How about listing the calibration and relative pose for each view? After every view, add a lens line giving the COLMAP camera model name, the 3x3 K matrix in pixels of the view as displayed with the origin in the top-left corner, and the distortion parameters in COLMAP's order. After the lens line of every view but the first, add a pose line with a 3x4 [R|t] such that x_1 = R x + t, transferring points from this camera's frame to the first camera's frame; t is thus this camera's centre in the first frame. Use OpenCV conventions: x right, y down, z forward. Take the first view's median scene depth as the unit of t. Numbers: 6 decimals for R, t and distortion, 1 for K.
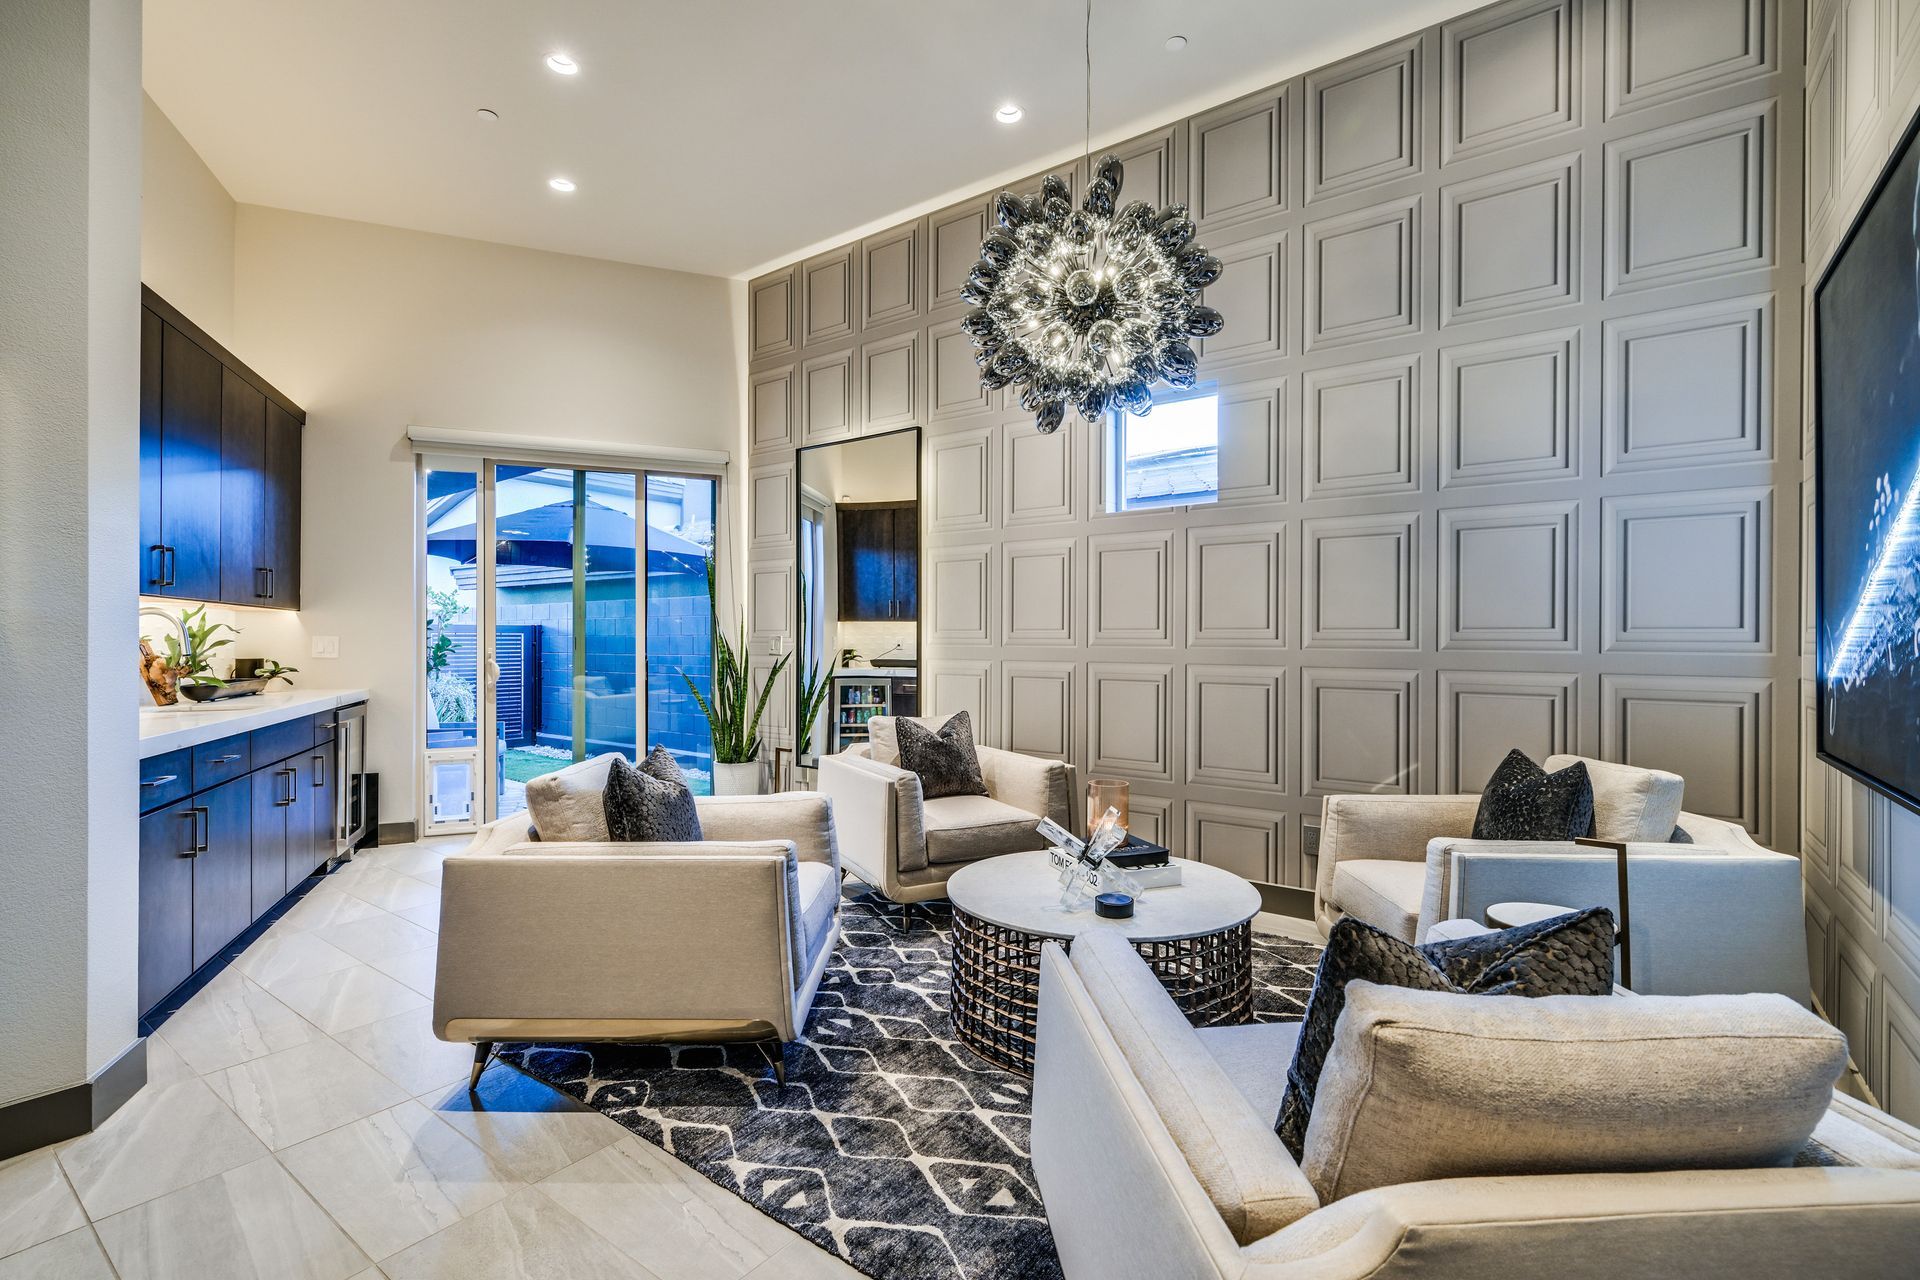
lens RADIAL K [[870.4, 0, 1004.0], [0, 870.4, 639.4], [0, 0, 1]] dist [0.000169, 0.000031]
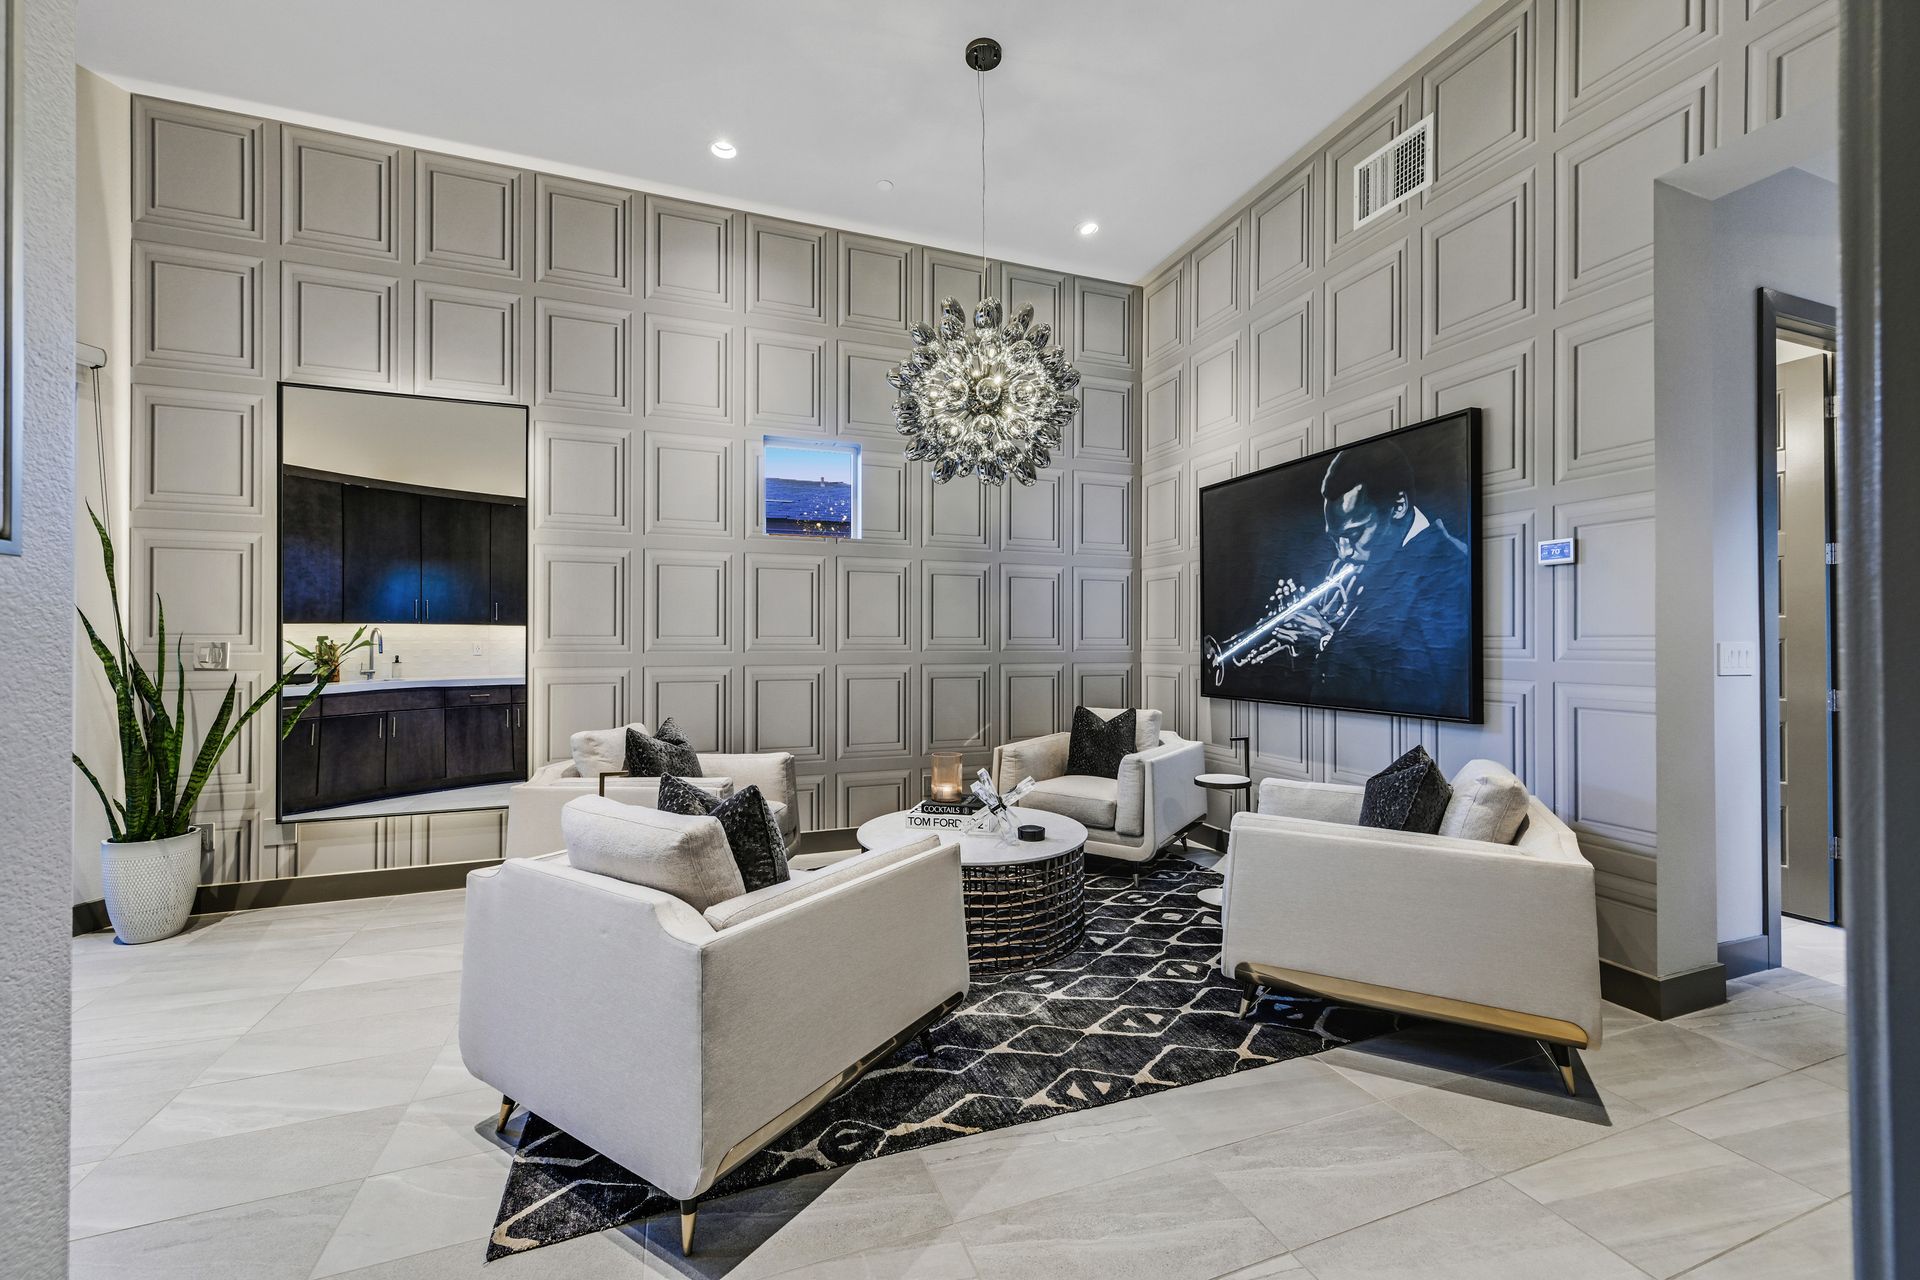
lens RADIAL K [[744.5, 0, 956.0], [0, 744.5, 639.7], [0, 0, 1]] dist [0.000155, -0.000004]
pose [[0.558754, 0.001900, 0.829331, -1.038979], [0.002006, 0.999991, -0.003643, -0.005995], [-0.829331, 0.003699, 0.558745, 0.462796]]
